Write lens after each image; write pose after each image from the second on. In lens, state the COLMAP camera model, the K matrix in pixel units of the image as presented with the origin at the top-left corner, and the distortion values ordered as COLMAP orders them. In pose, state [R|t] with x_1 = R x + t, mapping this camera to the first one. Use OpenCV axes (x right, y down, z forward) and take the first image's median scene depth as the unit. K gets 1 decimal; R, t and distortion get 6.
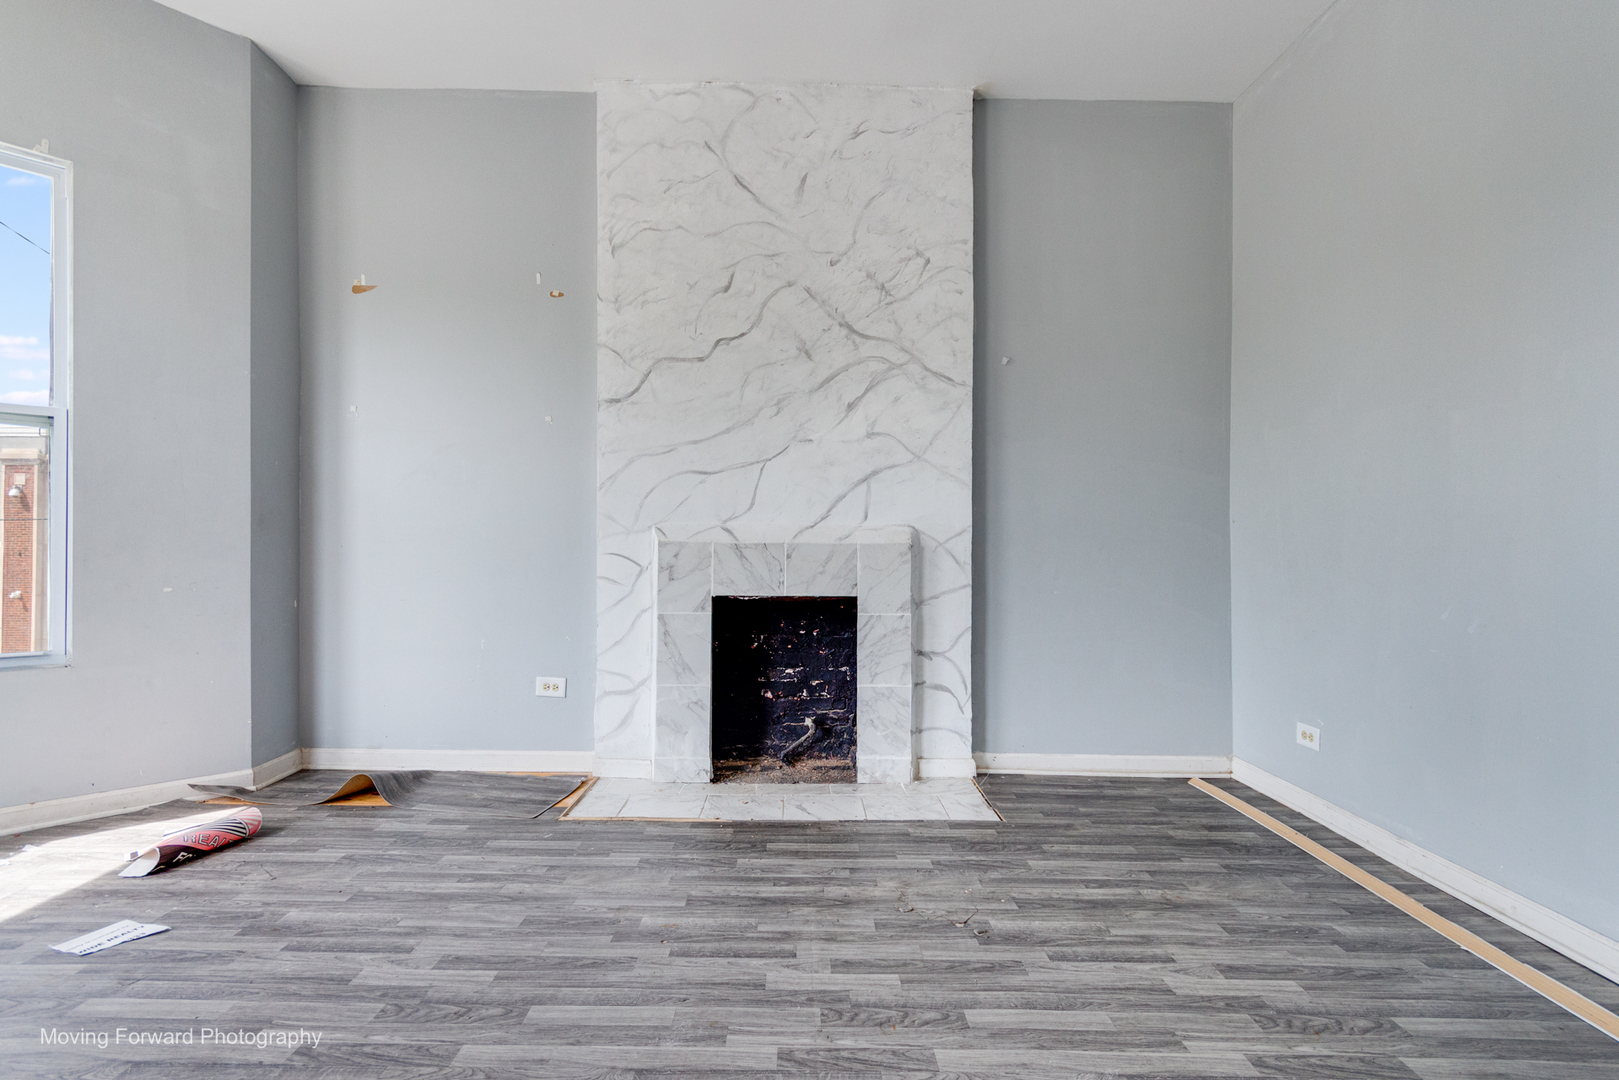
lens RADIAL K [[759.9, 0, 808.6], [0, 759.9, 558.4], [0, 0, 1]] dist [0.006802, 0.001383]
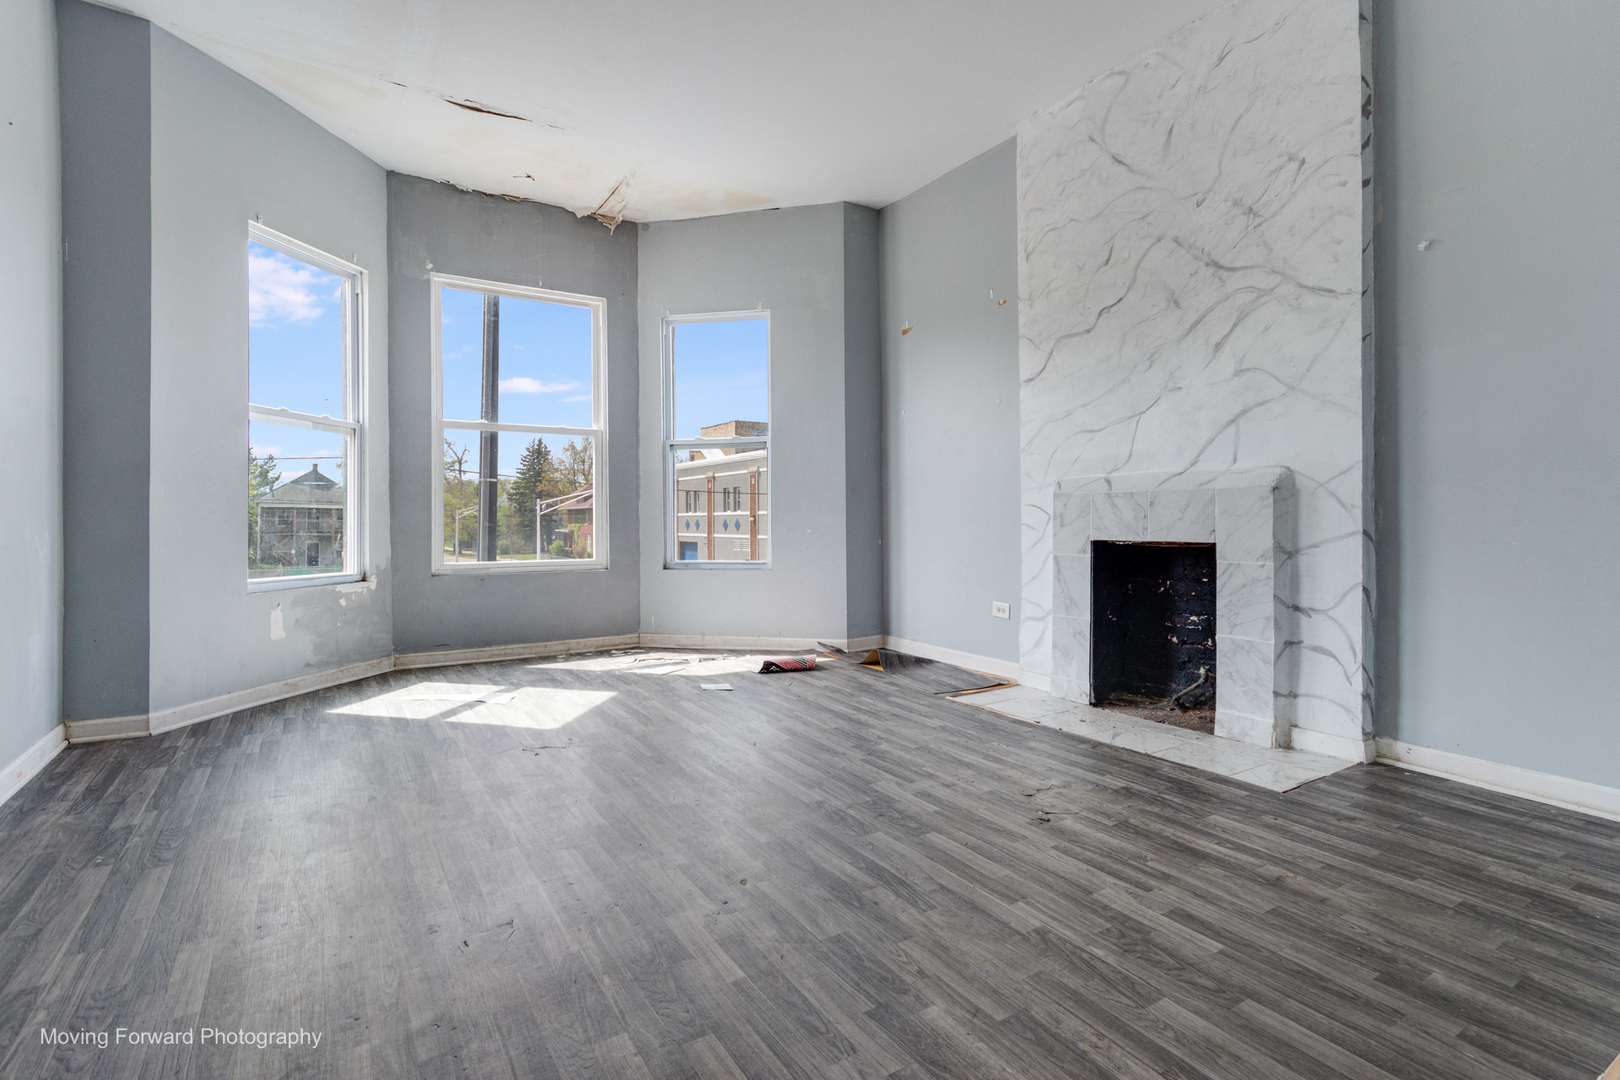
lens RADIAL K [[784.5, 0, 822.3], [0, 784.5, 519.5], [0, 0, 1]] dist [0.025741, 0.000892]
pose [[0.533755, -0.008505, -0.845596, 0.638236], [0.012910, 0.999915, -0.001908, 0.015279], [0.845540, -0.009899, 0.533820, 0.039074]]
